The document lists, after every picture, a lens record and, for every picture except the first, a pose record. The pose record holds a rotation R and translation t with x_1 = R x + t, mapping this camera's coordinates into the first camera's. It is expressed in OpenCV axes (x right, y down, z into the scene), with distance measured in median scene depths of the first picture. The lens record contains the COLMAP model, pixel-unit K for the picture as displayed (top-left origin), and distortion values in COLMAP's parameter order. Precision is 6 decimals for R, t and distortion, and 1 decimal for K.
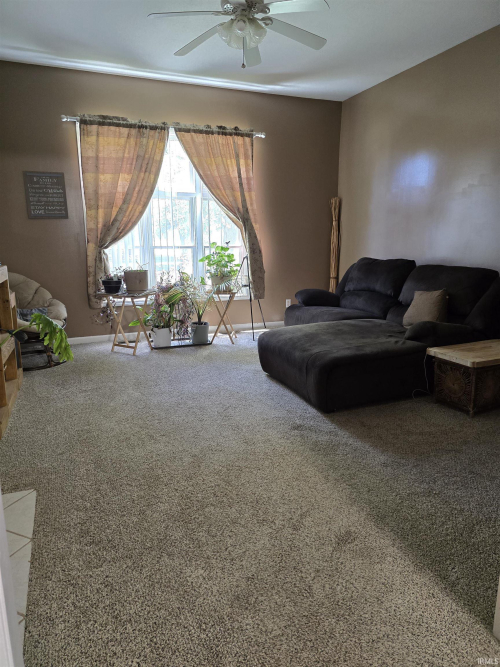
lens RADIAL K [[443.5, 0, 253.0], [0, 443.5, 329.9], [0, 0, 1]] dist [0.008785, -0.004004]
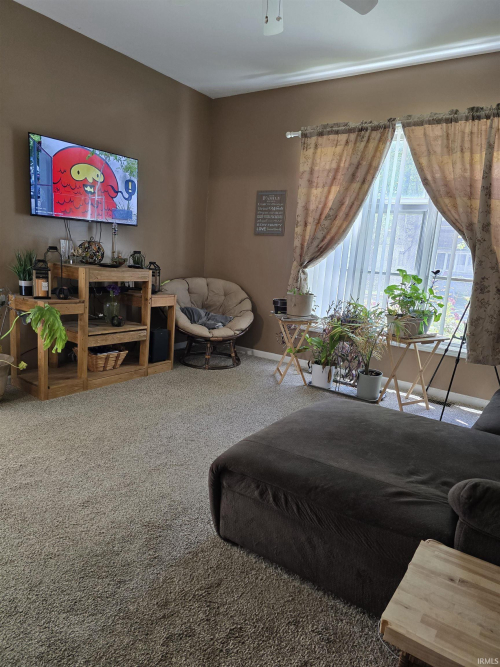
lens RADIAL K [[443.5, 0, 250.5], [0, 443.5, 340.6], [0, 0, 1]] dist [0.008785, -0.004004]
pose [[0.565103, 0.201153, -0.800123, 0.393745], [-0.223369, 0.970904, 0.086329, -0.091127], [0.794207, 0.129937, 0.593592, 0.381731]]
